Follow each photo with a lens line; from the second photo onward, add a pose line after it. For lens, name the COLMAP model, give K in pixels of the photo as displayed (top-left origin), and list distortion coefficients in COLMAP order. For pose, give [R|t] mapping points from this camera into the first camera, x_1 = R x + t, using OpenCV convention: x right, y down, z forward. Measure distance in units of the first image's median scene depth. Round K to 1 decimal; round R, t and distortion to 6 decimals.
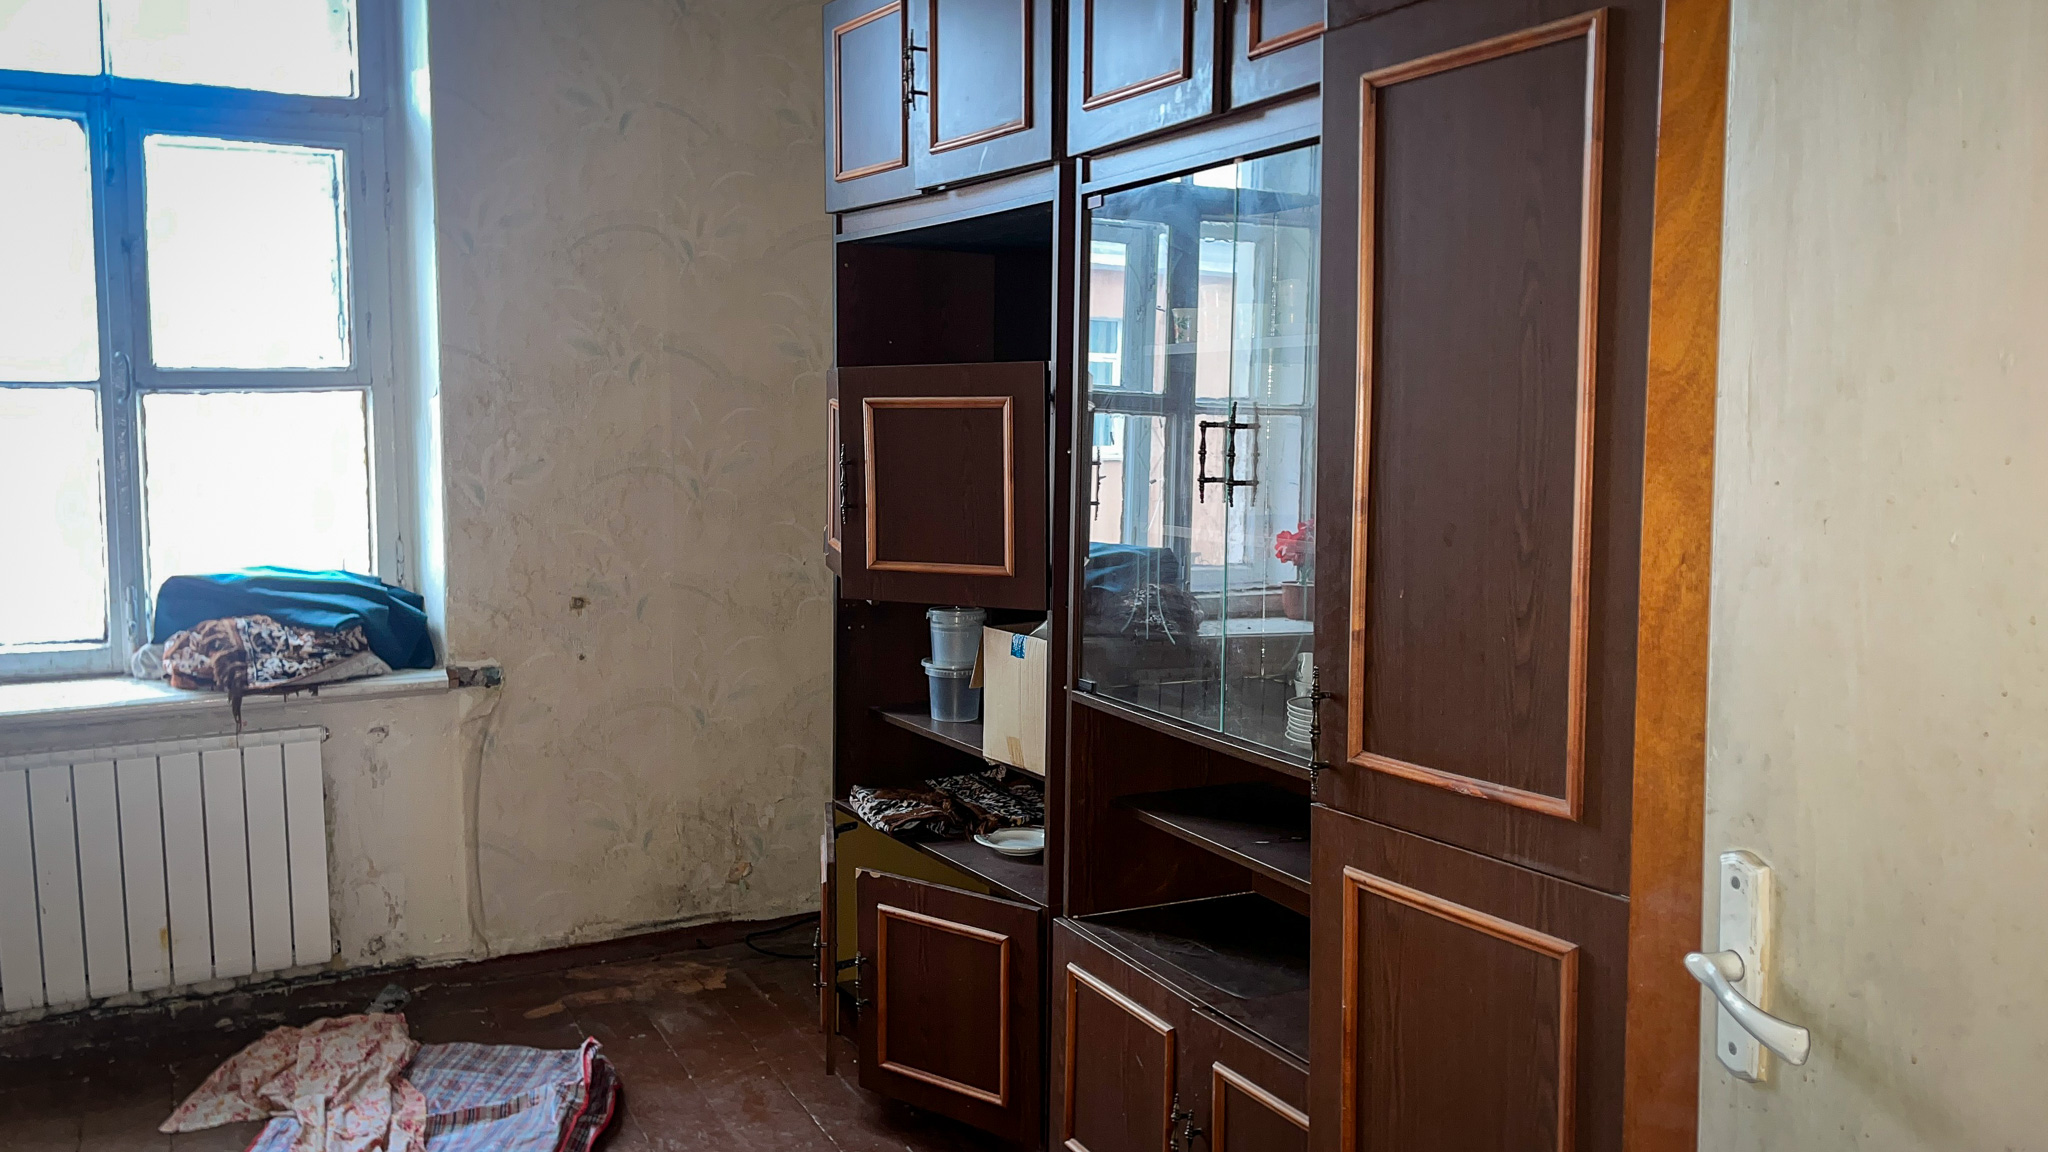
lens RADIAL K [[1597.3, 0, 1015.3], [0, 1597.3, 562.5], [0, 0, 1]] dist [0.059684, -0.087780]
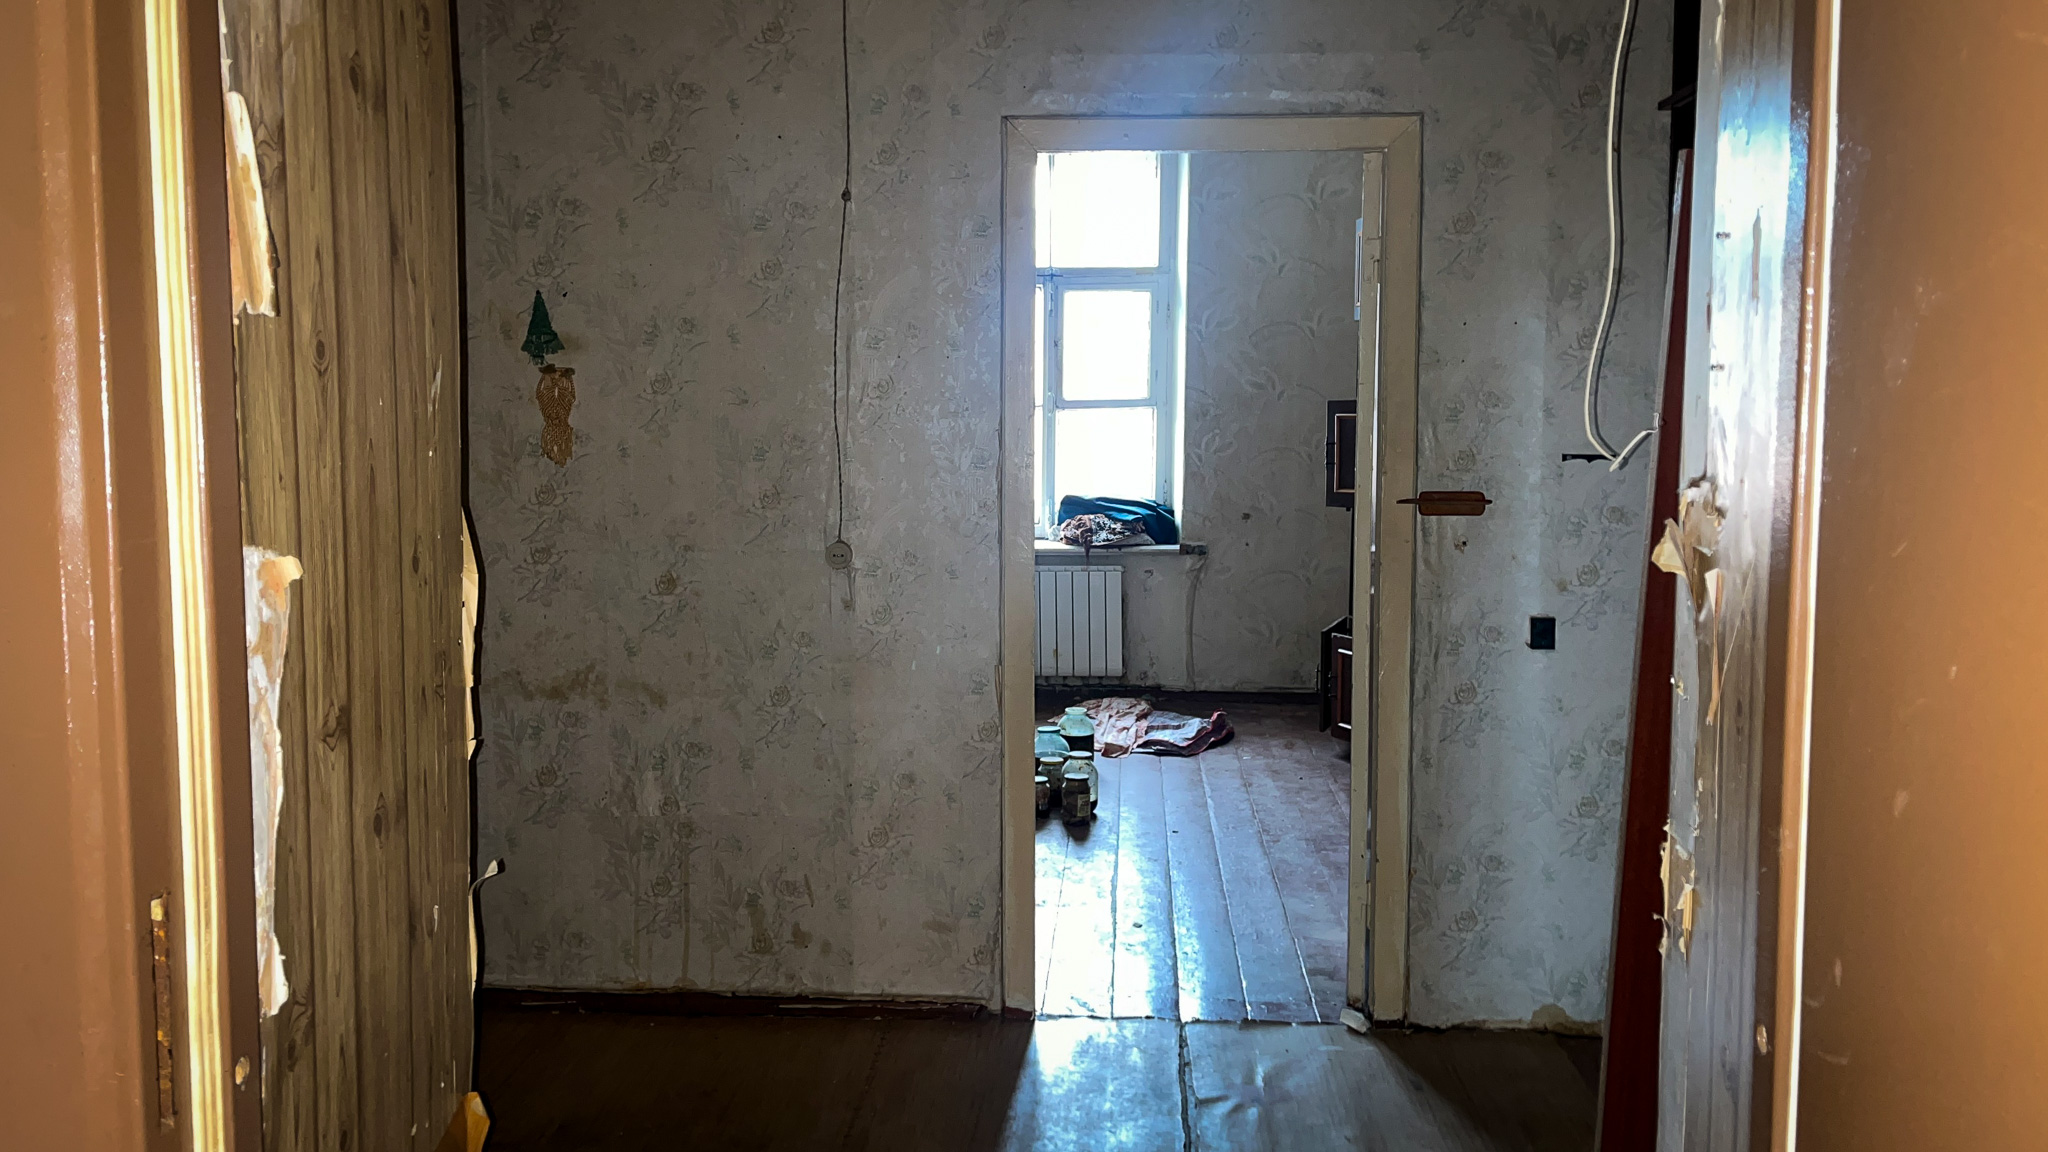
lens RADIAL K [[1597.3, 0, 1013.1], [0, 1597.3, 553.5], [0, 0, 1]] dist [0.059684, -0.087780]
pose [[0.845164, 0.047836, -0.532362, 0.581807], [-0.048503, 0.998742, 0.012742, 0.065599], [0.532302, 0.015052, 0.846421, -0.883185]]
